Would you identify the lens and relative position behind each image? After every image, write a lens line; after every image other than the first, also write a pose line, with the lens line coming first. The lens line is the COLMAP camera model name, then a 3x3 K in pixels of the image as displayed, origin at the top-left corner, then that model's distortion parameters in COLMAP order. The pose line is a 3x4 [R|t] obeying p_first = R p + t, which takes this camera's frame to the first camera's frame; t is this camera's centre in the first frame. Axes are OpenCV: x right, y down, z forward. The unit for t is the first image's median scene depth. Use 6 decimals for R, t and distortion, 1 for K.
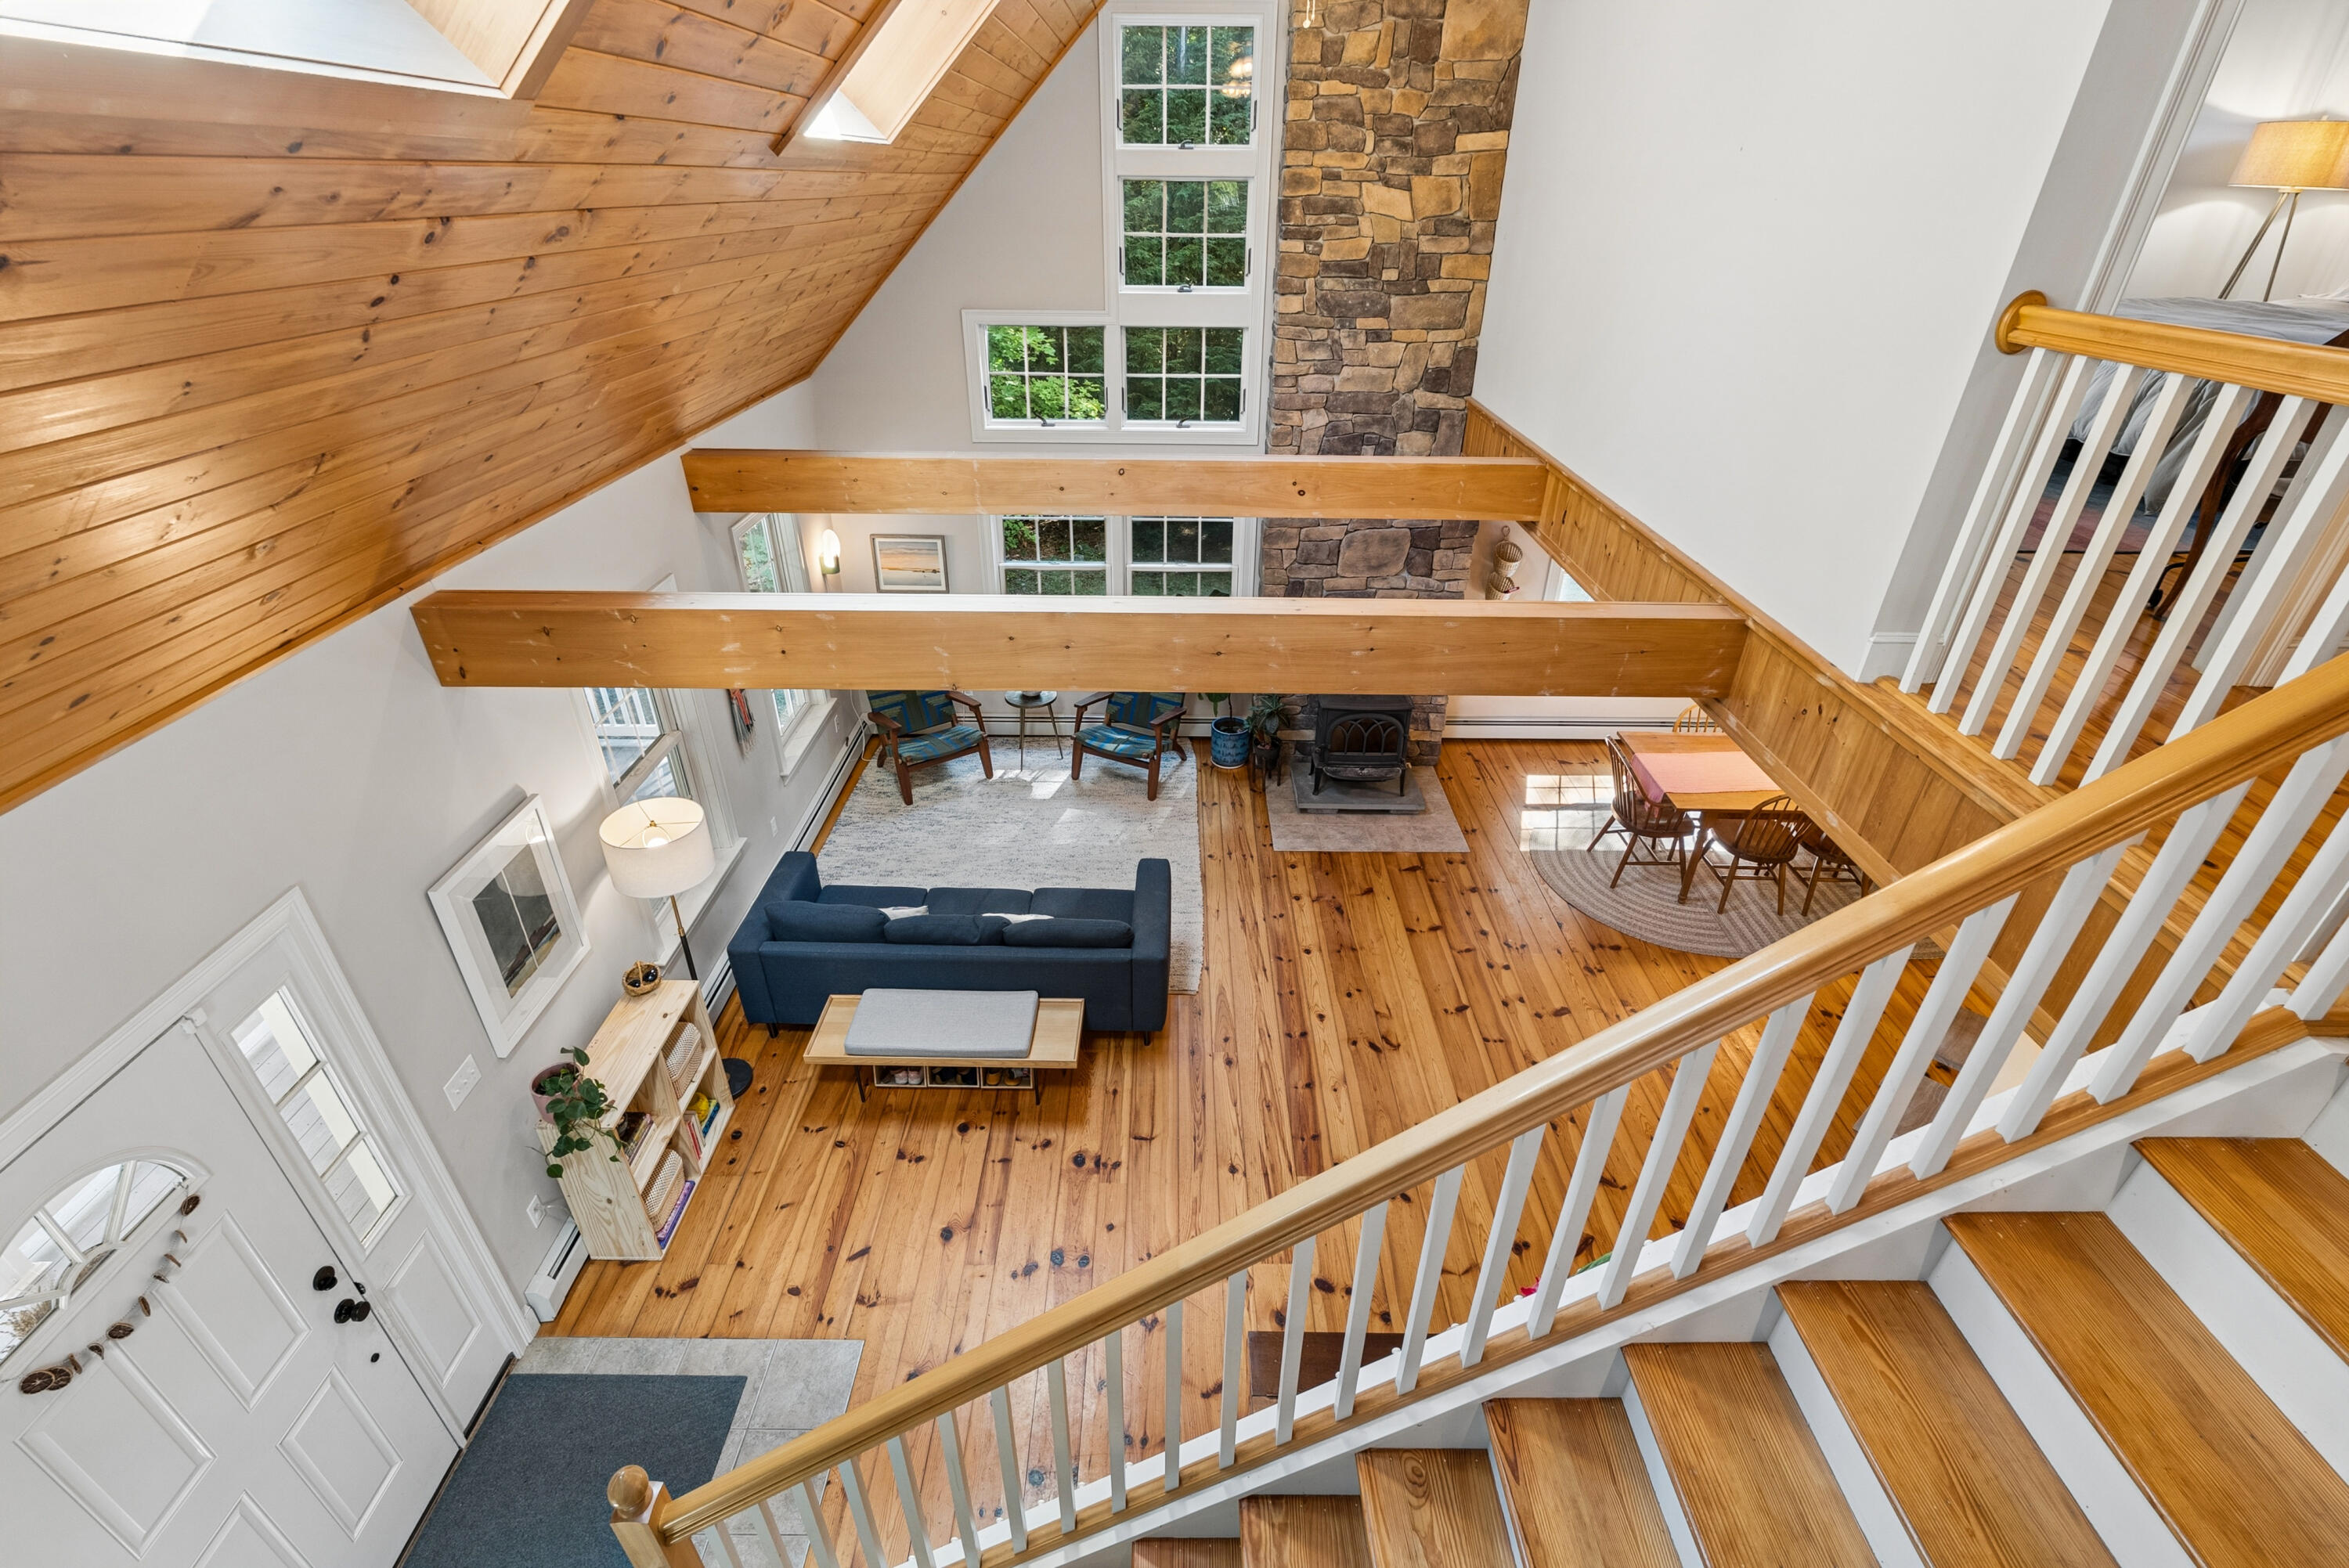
lens RADIAL K [[1046.4, 0, 1171.4], [0, 1046.4, 787.4], [0, 0, 1]] dist [-0.009177, 0.000514]
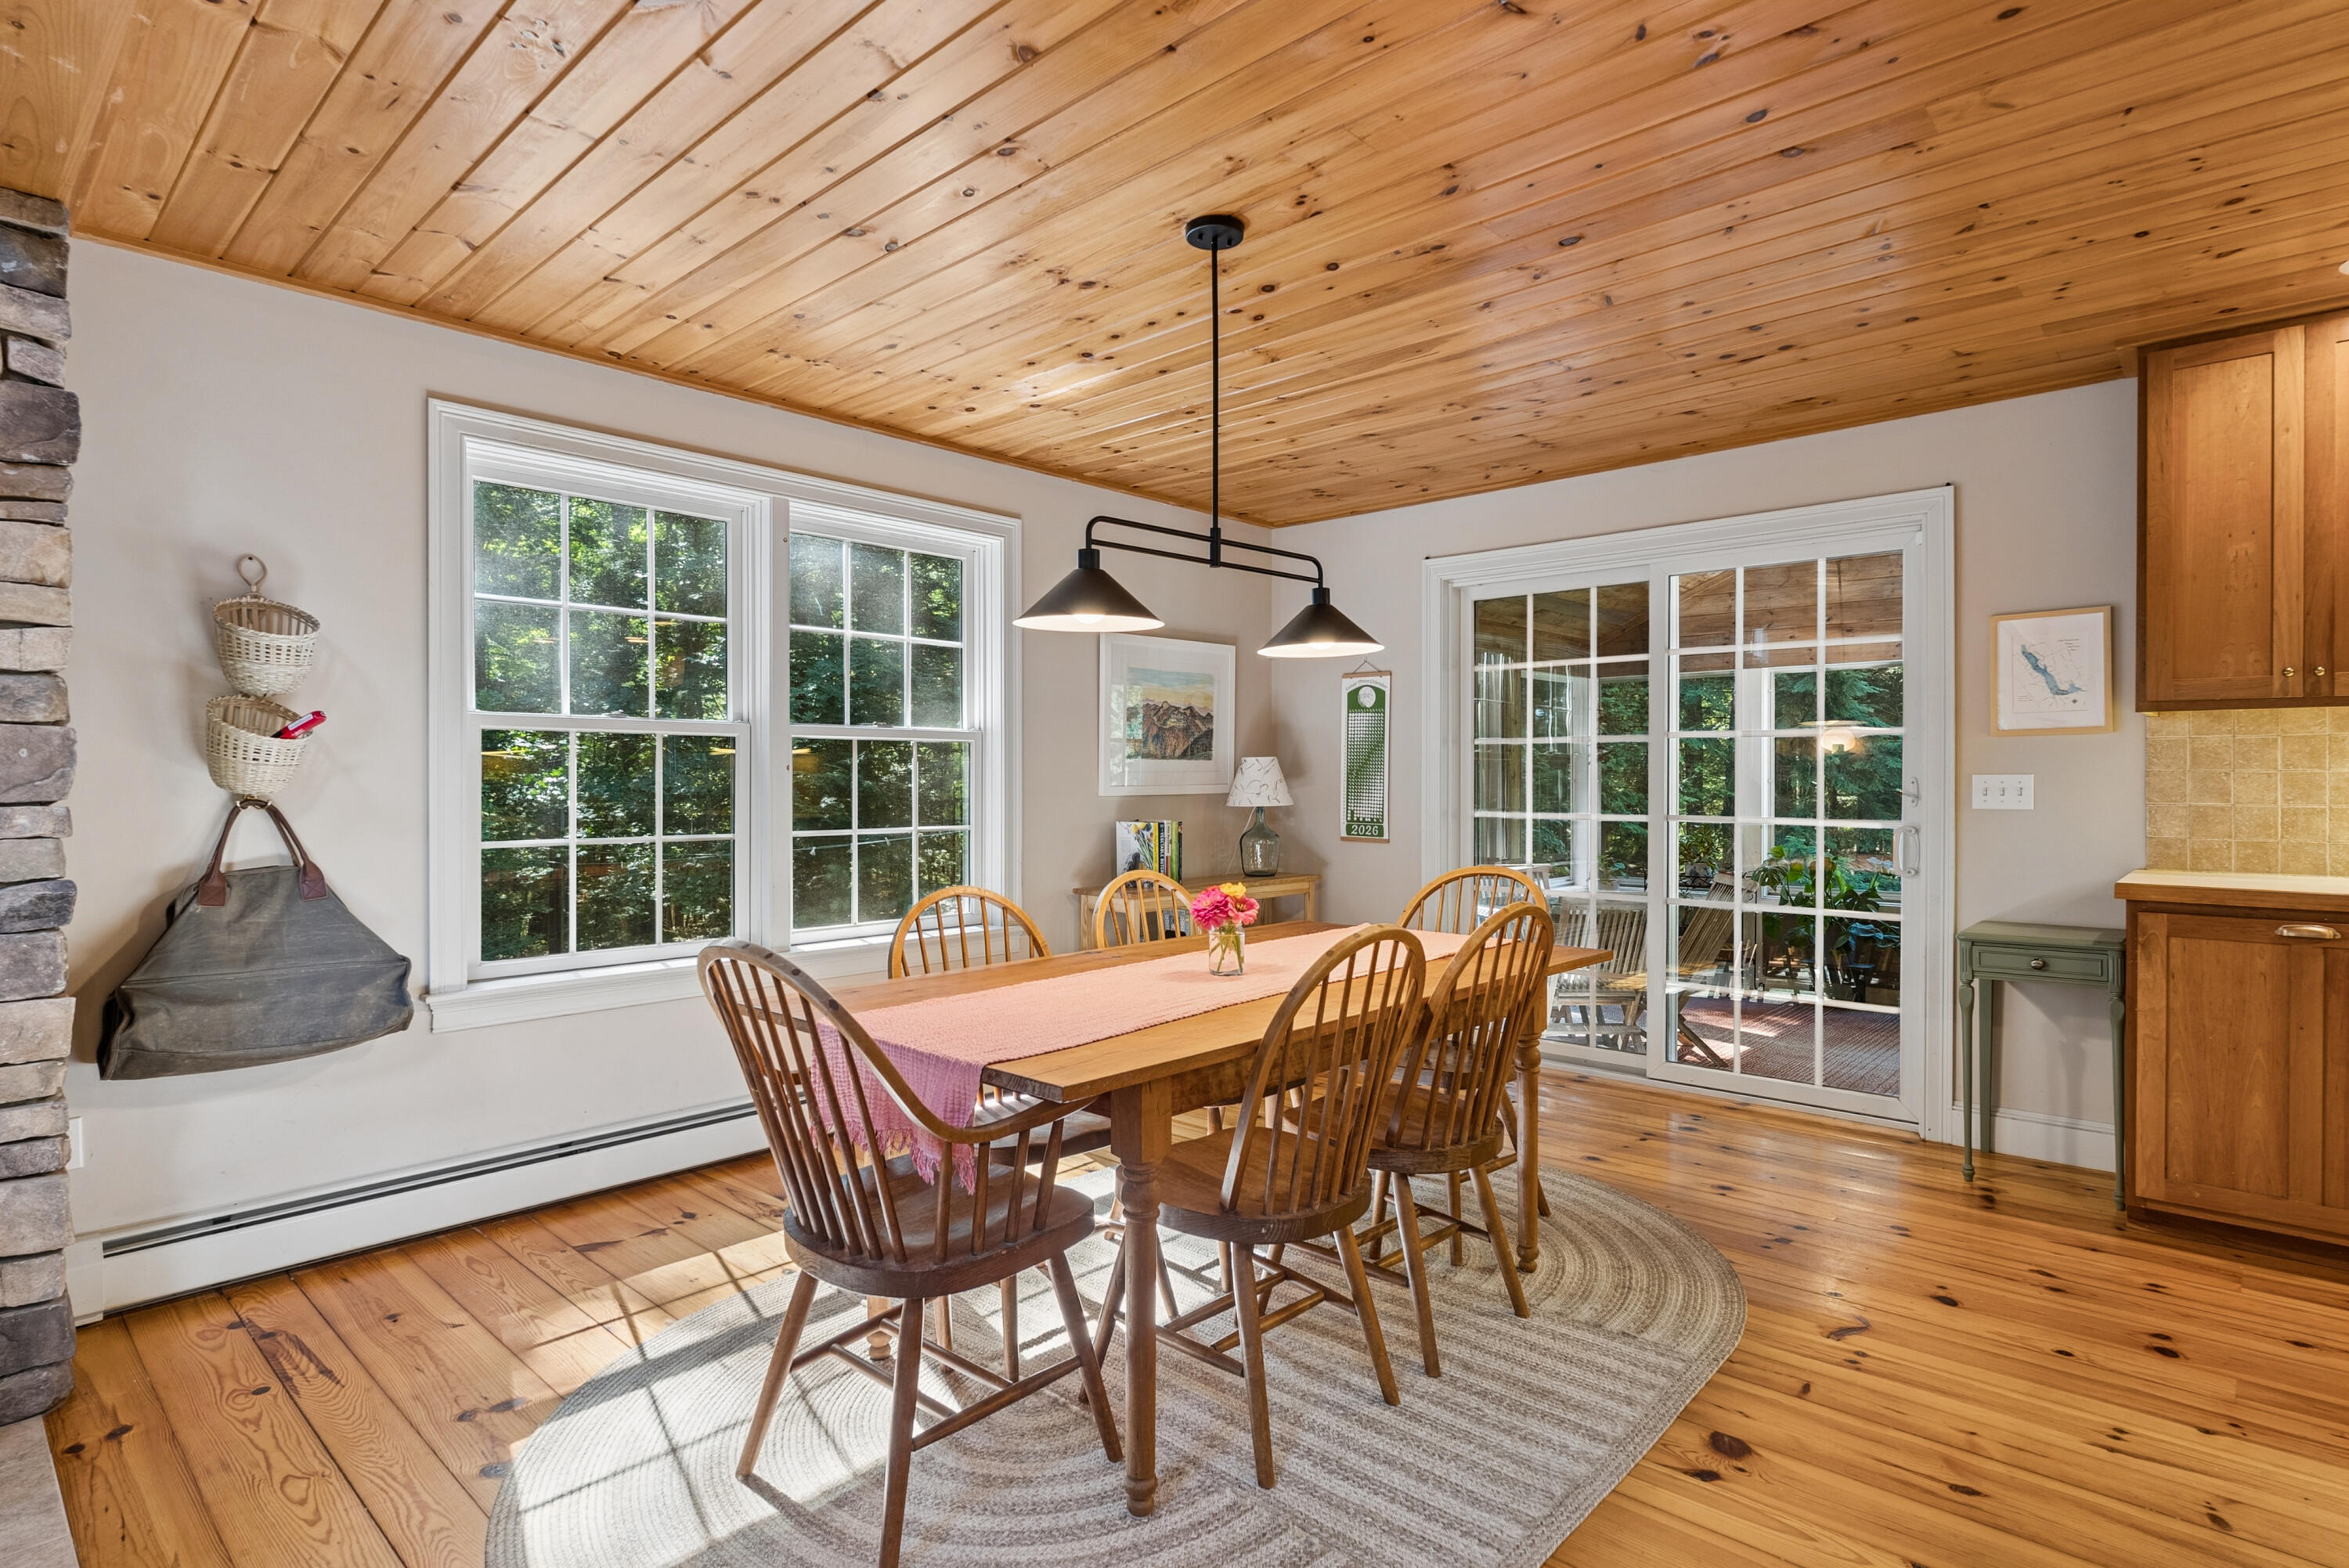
lens RADIAL K [[1196.8, 0, 1168.7], [0, 1196.8, 784.2], [0, 0, 1]] dist [-0.005356, -0.000097]
pose [[0.671386, -0.009841, 0.741043, 0.271542], [0.382077, 0.861381, -0.334724, 0.057339], [-0.635026, 0.507864, 0.582079, 0.732036]]
